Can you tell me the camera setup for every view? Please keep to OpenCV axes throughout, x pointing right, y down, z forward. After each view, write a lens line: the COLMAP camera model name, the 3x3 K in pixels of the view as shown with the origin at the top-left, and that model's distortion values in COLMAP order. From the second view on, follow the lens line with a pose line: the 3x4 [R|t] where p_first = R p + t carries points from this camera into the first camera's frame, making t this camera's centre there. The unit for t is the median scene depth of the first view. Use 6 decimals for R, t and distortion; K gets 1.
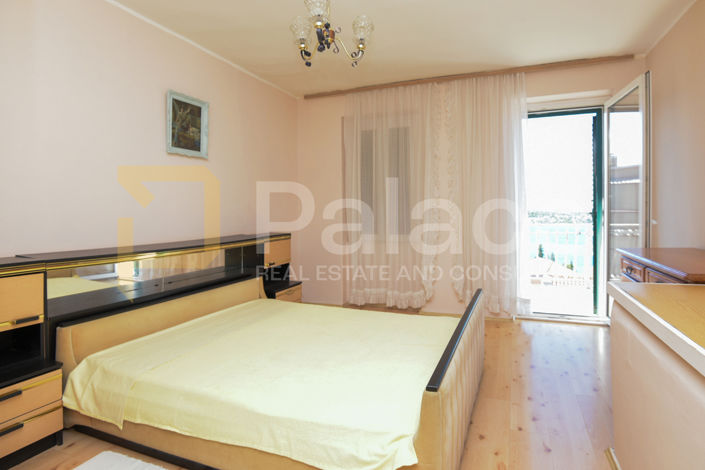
lens RADIAL K [[322.2, 0, 424.0], [0, 322.2, 211.2], [0, 0, 1]] dist [-0.001036, -0.001015]
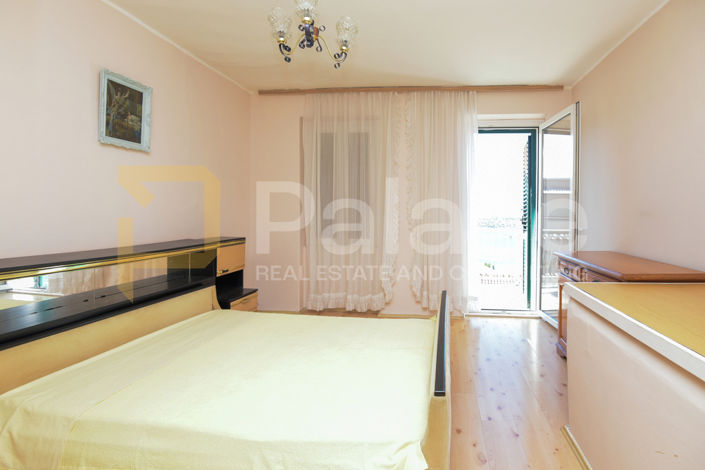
lens RADIAL K [[304.7, 0, 421.4], [0, 304.7, 215.6], [0, 0, 1]] dist [-0.001109, -0.000853]
pose [[0.976368, 0.019195, 0.215259, -0.120855], [-0.020167, 0.999794, 0.002321, -0.007948], [-0.215170, -0.006608, 0.976554, 0.032845]]
